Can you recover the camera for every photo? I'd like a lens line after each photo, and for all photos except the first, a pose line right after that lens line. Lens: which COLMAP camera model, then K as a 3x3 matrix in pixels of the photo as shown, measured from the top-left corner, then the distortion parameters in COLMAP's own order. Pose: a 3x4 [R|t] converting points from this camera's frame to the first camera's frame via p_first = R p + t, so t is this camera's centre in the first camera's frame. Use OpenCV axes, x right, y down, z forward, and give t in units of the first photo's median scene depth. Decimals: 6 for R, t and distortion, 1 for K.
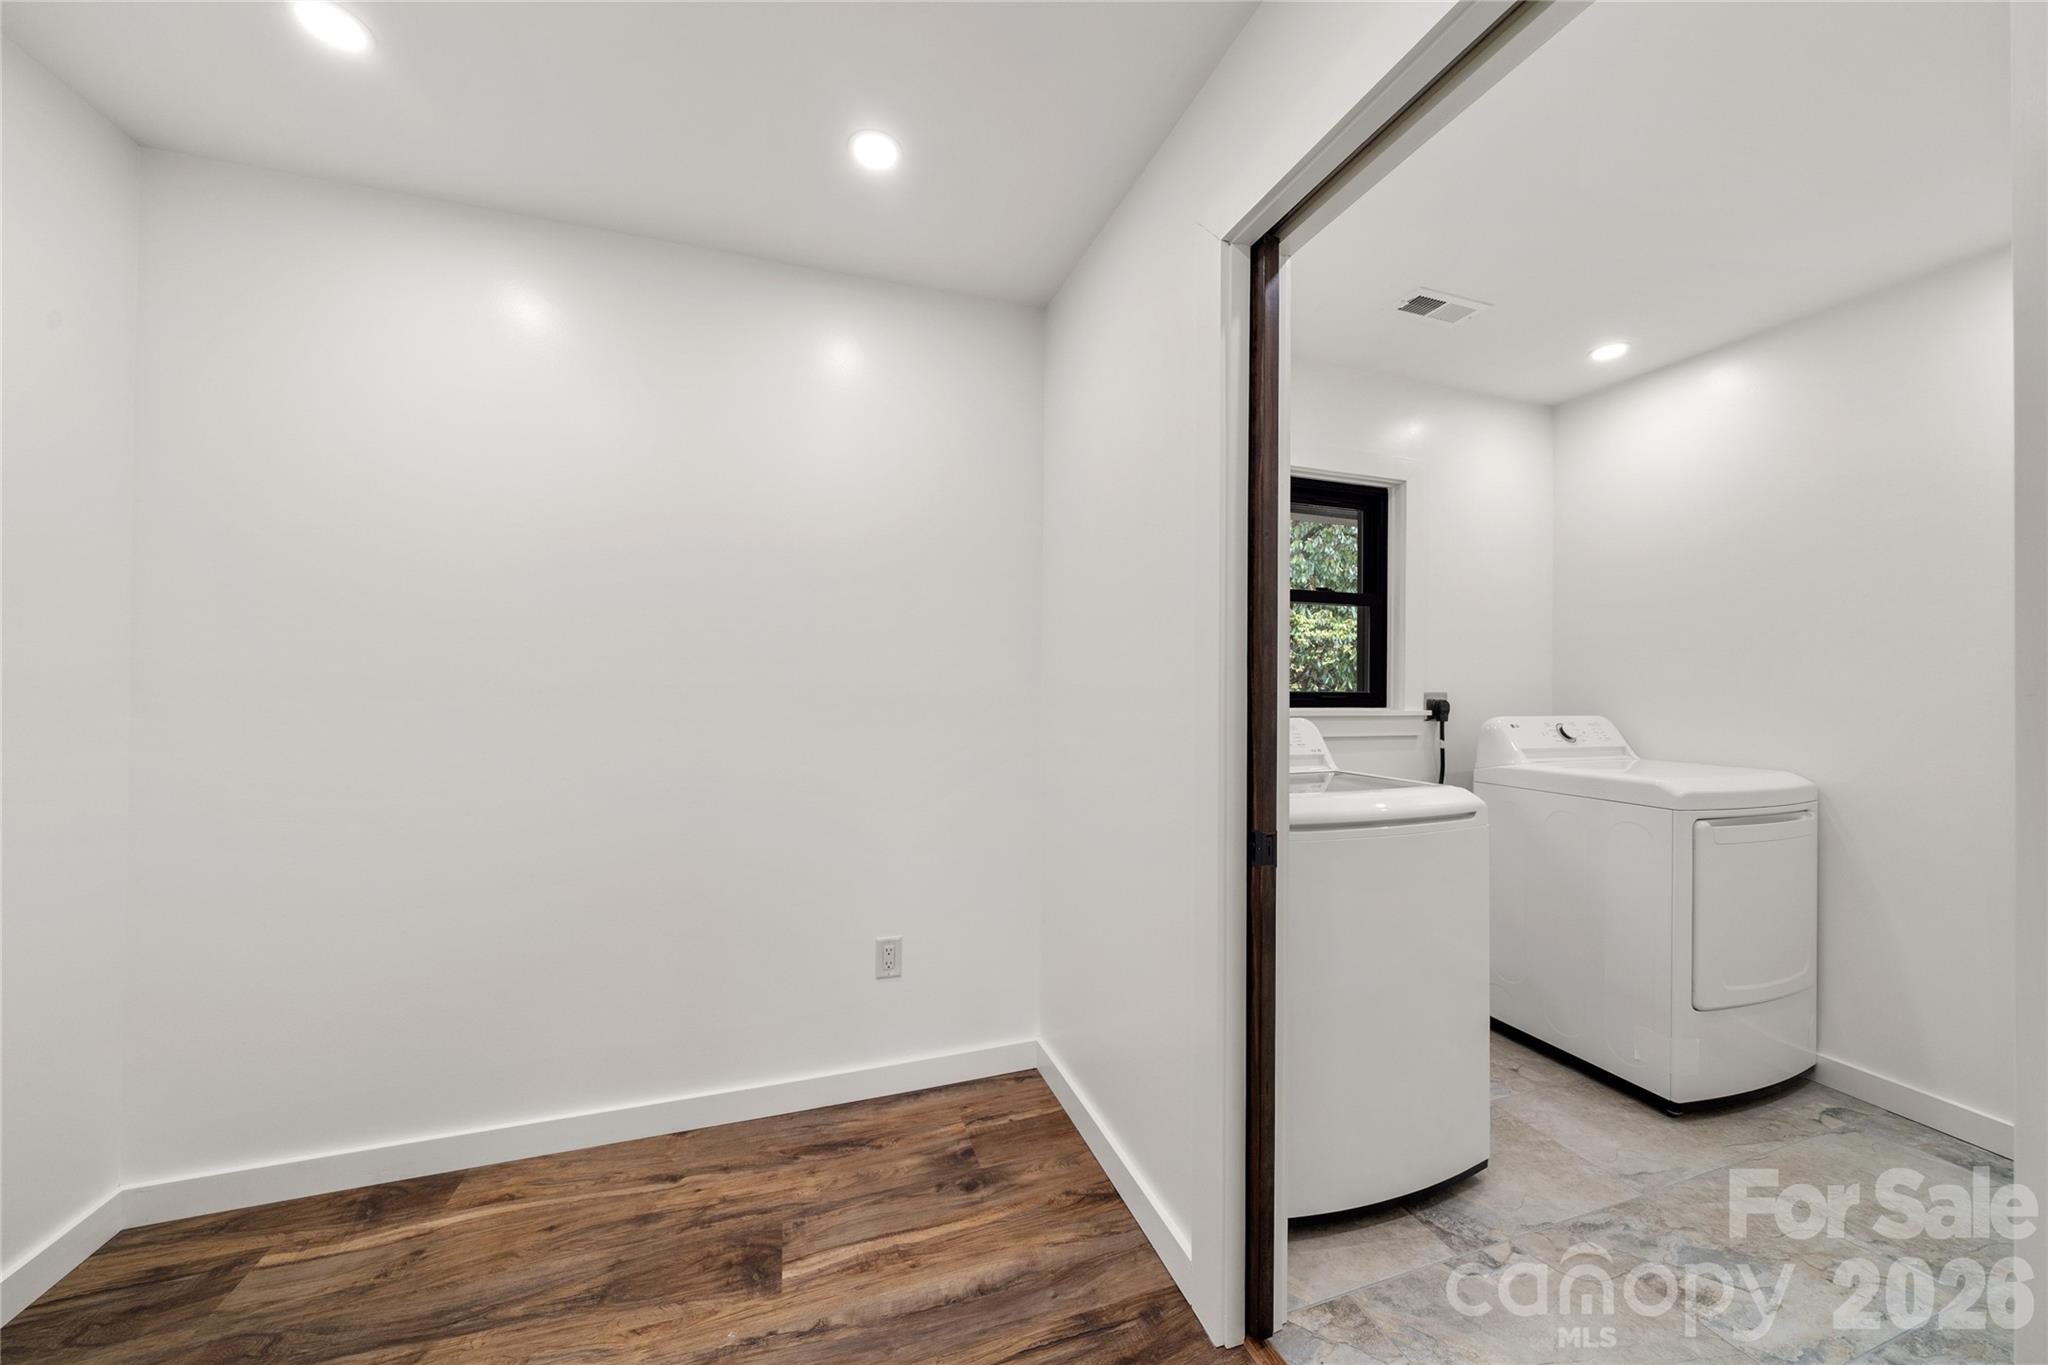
lens RADIAL K [[703.6, 0, 1020.7], [0, 703.6, 677.6], [0, 0, 1]] dist [-0.005517, -0.000192]
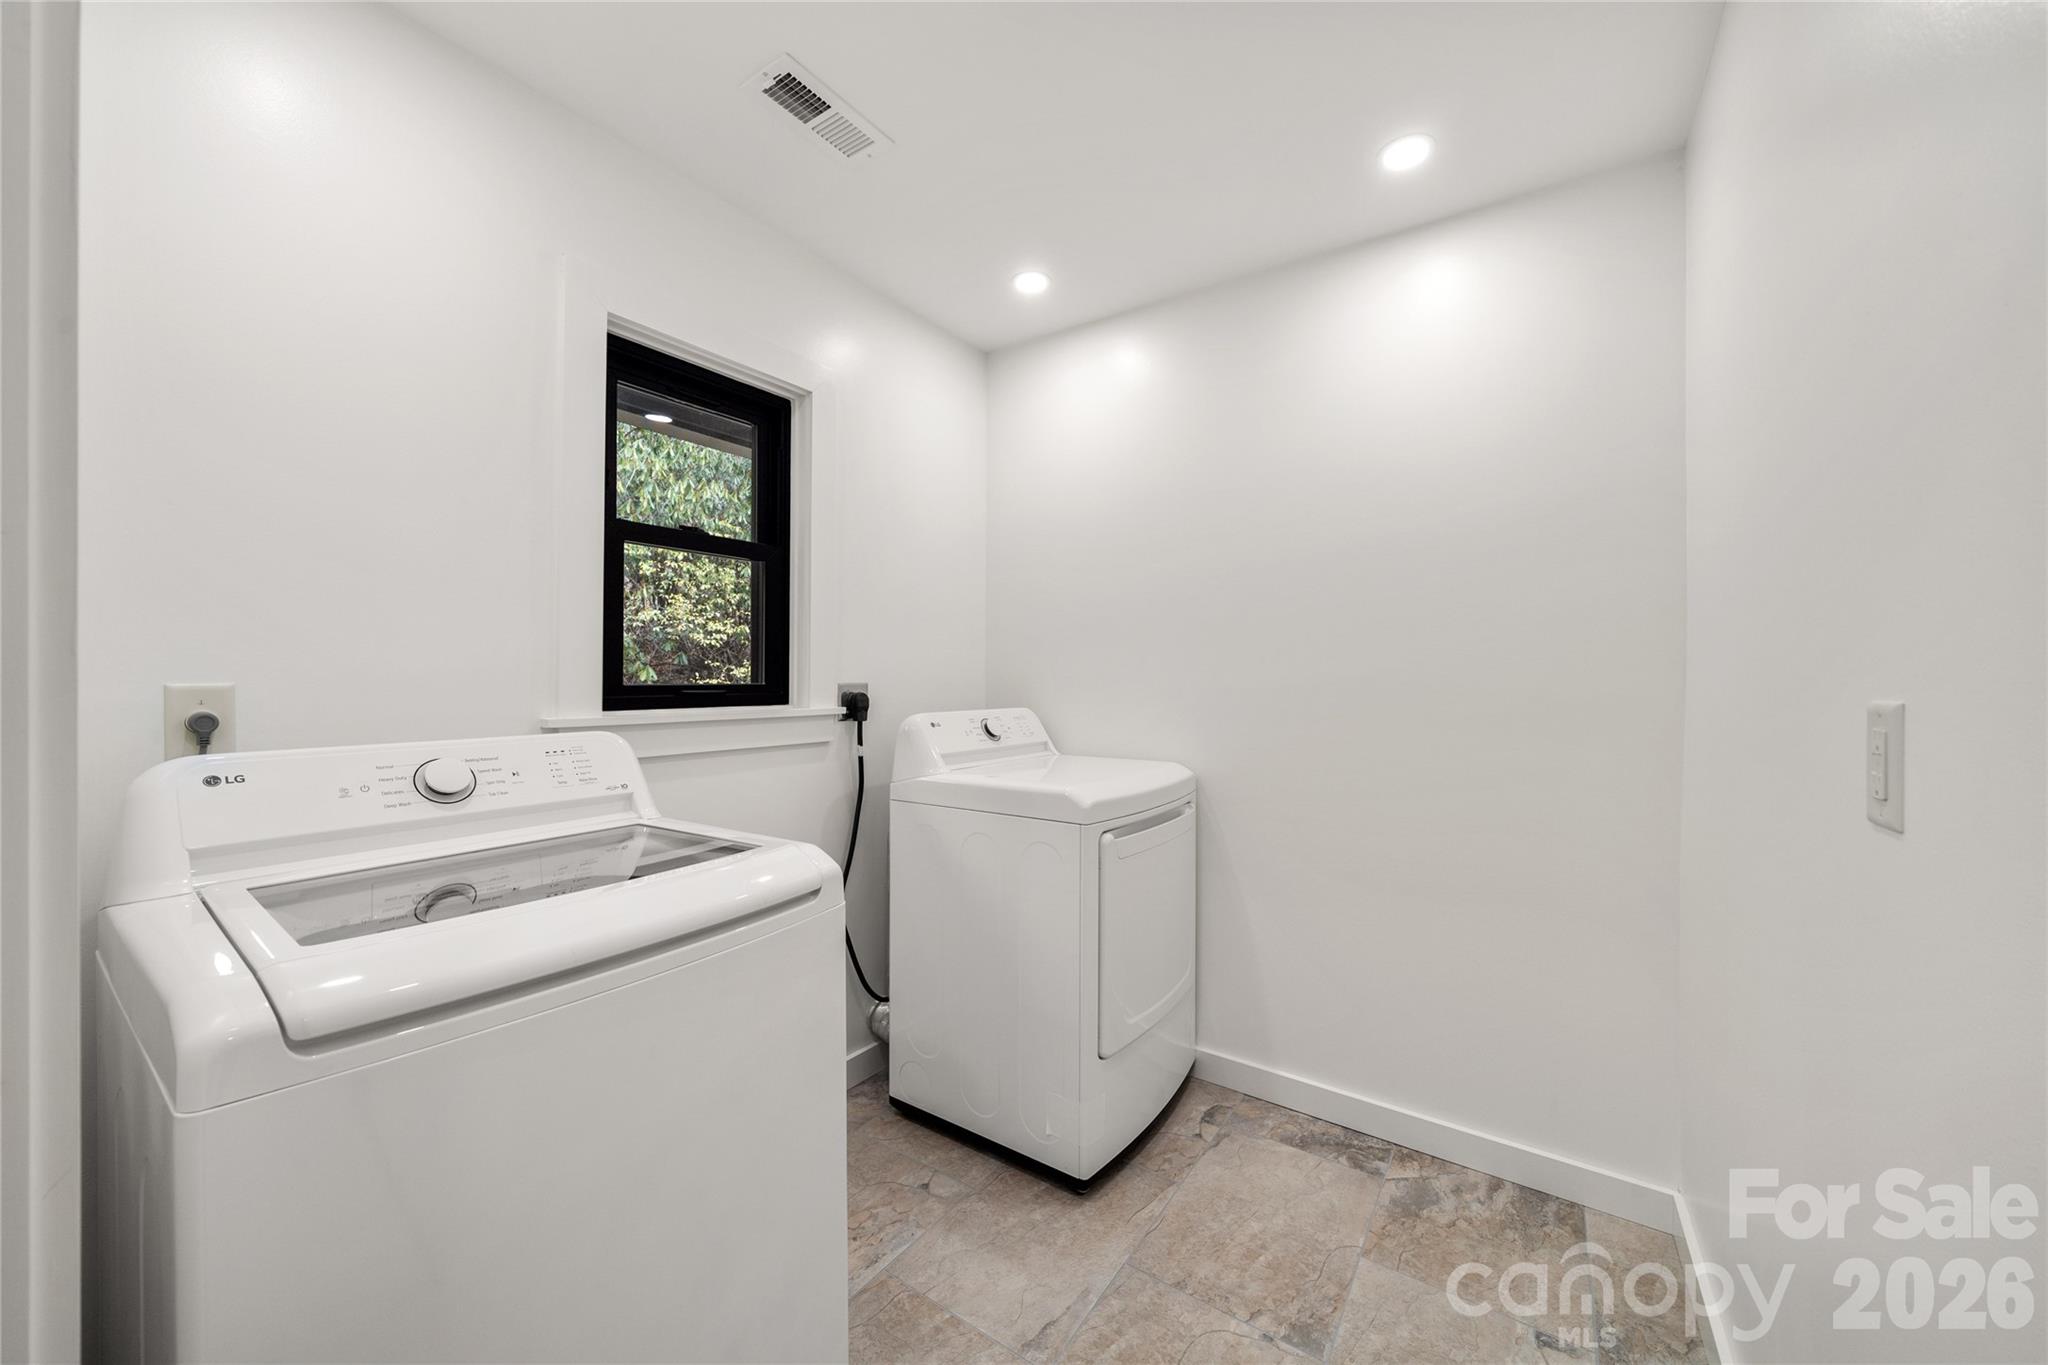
lens RADIAL K [[738.2, 0, 1023.3], [0, 738.2, 663.3], [0, 0, 1]] dist [-0.000810, -0.000039]
pose [[0.799462, 0.004829, 0.600697, 0.324943], [-0.002447, 0.999986, -0.004782, 0.004043], [-0.600711, 0.002353, 0.799463, 0.316660]]
